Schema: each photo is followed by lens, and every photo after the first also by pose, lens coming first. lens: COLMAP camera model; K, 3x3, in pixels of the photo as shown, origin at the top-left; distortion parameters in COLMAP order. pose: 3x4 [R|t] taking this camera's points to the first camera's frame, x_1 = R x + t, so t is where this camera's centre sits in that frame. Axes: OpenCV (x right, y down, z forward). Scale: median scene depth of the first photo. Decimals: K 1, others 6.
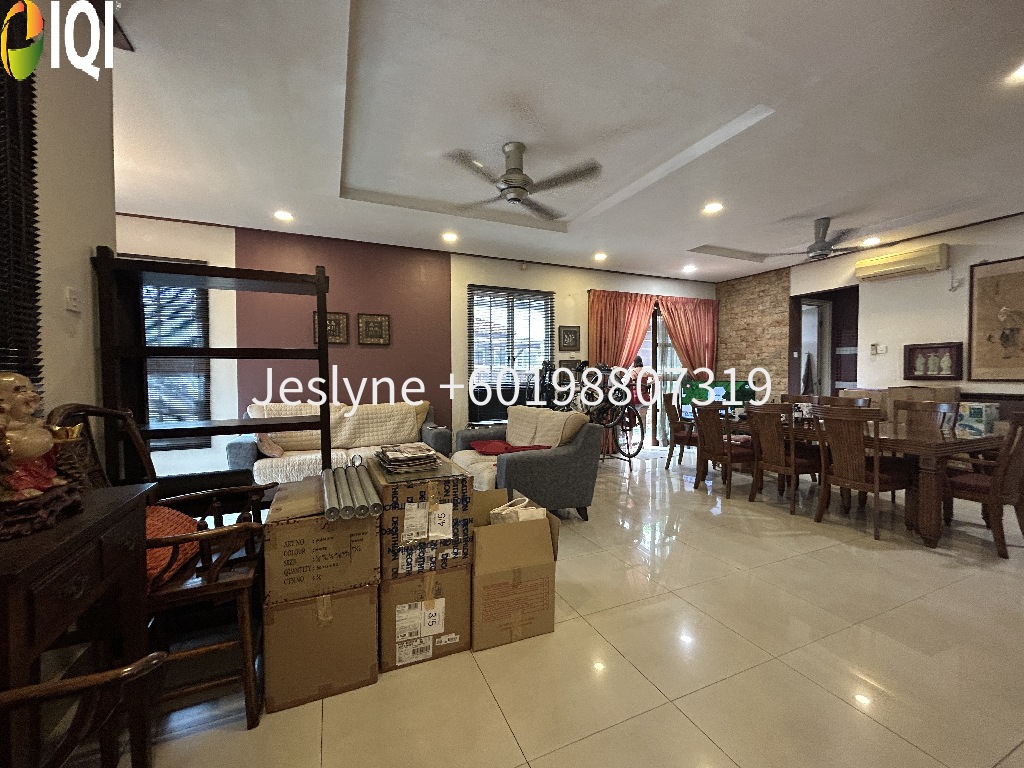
lens RADIAL K [[413.1, 0, 509.3], [0, 413.1, 377.0], [0, 0, 1]] dist [-0.001296, -0.000117]
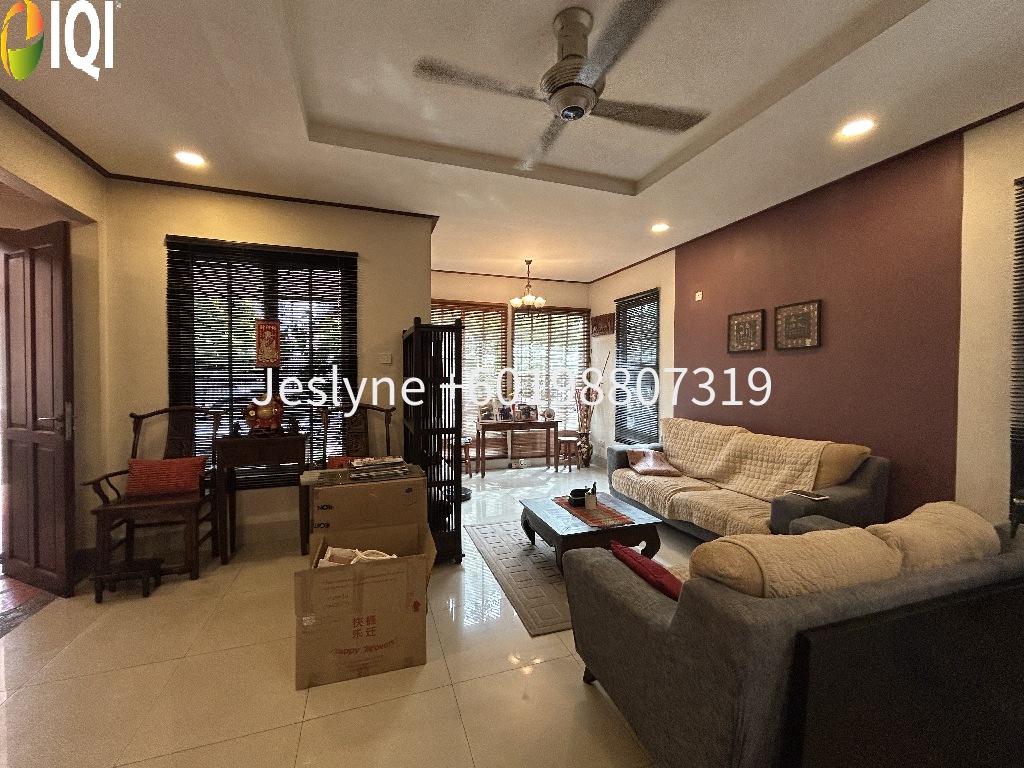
lens RADIAL K [[413.1, 0, 511.3], [0, 413.1, 380.1], [0, 0, 1]] dist [-0.001296, -0.000117]
pose [[-0.089284, 0.015748, -0.995882, 0.382028], [-0.025793, 0.999503, 0.018118, -0.028172], [0.995672, 0.027304, -0.088834, 0.604695]]
